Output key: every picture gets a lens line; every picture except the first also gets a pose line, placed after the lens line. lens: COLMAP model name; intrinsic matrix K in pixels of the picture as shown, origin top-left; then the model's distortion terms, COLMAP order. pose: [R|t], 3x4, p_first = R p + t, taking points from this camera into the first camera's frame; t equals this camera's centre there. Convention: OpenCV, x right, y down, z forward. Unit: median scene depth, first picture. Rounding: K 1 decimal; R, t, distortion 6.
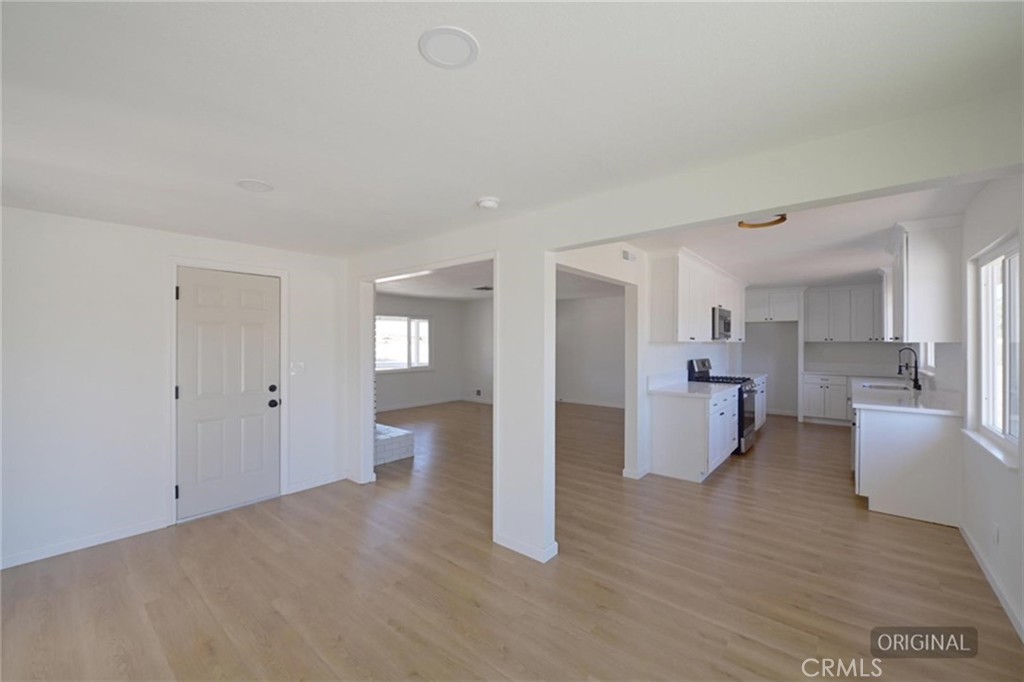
lens RADIAL K [[407.5, 0, 514.4], [0, 407.5, 343.1], [0, 0, 1]] dist [-0.007576, -0.000869]
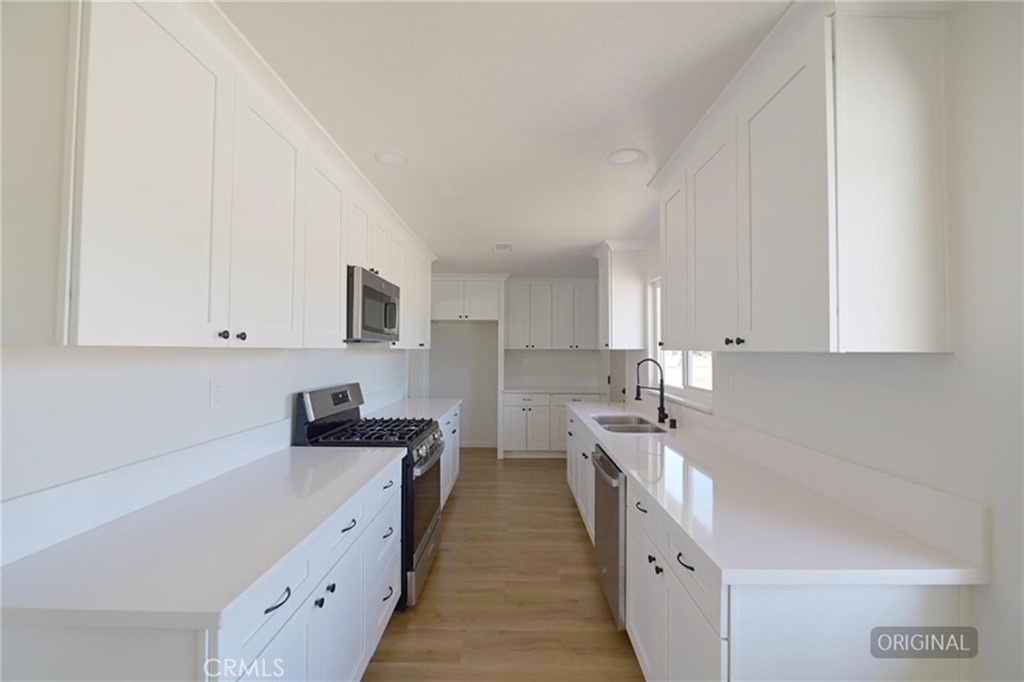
lens RADIAL K [[407.5, 0, 514.4], [0, 407.5, 343.1], [0, 0, 1]] dist [-0.007576, -0.000869]
pose [[0.774538, 0.013781, 0.632377, 0.289528], [-0.002548, 0.999822, -0.018668, -0.000704], [-0.632522, 0.012848, 0.774435, 0.464189]]
